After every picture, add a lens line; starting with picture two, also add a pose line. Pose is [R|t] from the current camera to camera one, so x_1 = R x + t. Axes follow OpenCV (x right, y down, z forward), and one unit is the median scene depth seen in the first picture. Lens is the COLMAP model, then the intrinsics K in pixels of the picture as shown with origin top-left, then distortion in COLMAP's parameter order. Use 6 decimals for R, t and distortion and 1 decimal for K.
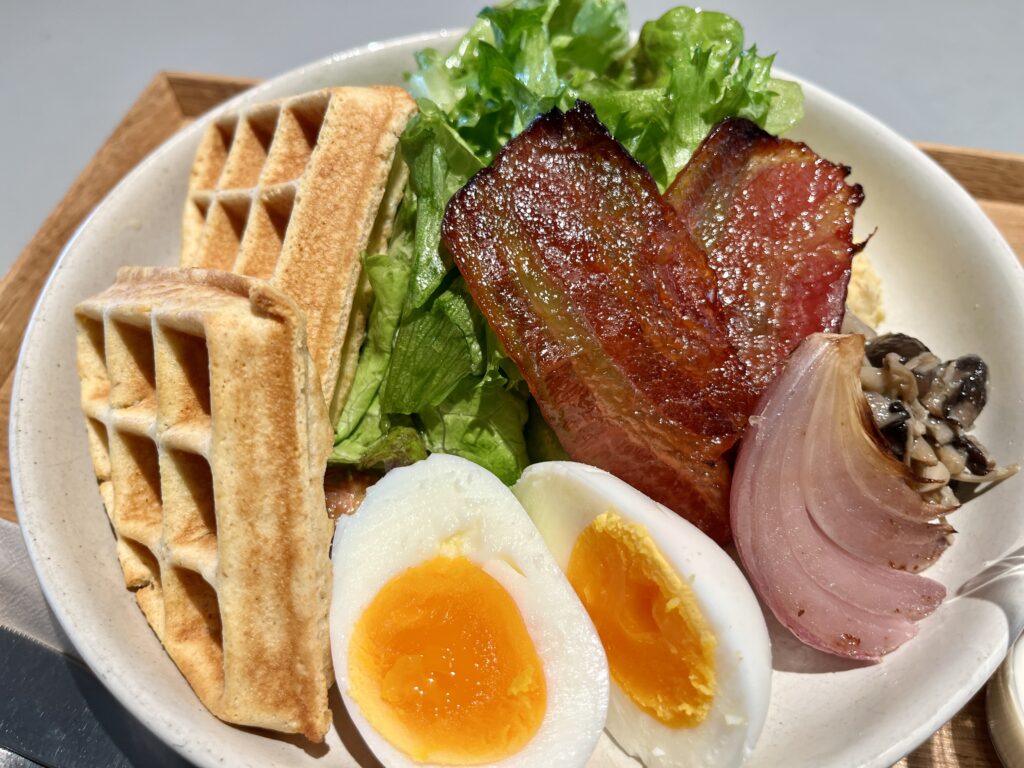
lens RADIAL K [[771.5, 0, 512.0], [0, 771.5, 384.0], [0, 0, 1]] dist [0.051745, -0.062543]
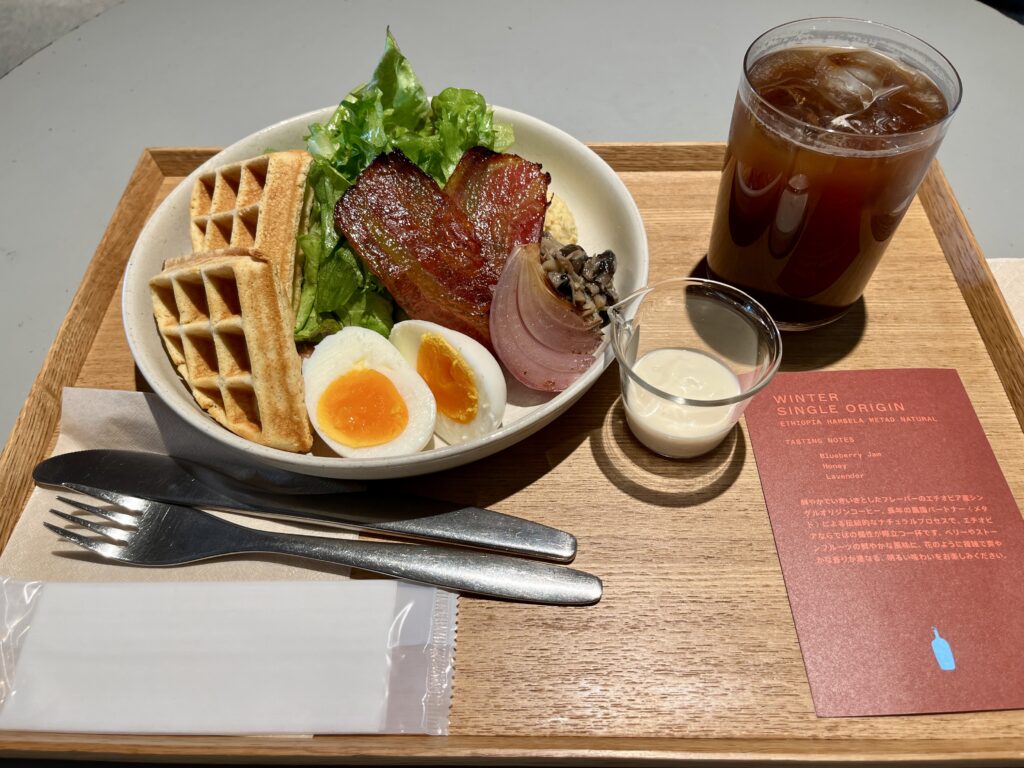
lens RADIAL K [[771.5, 0, 512.0], [0, 771.5, 384.0], [0, 0, 1]] dist [0.051745, -0.062543]
pose [[0.987332, -0.136905, 0.080208, 0.144150], [0.137714, 0.990461, -0.004617, 0.299174], [-0.078811, 0.015604, 0.996767, -1.035963]]
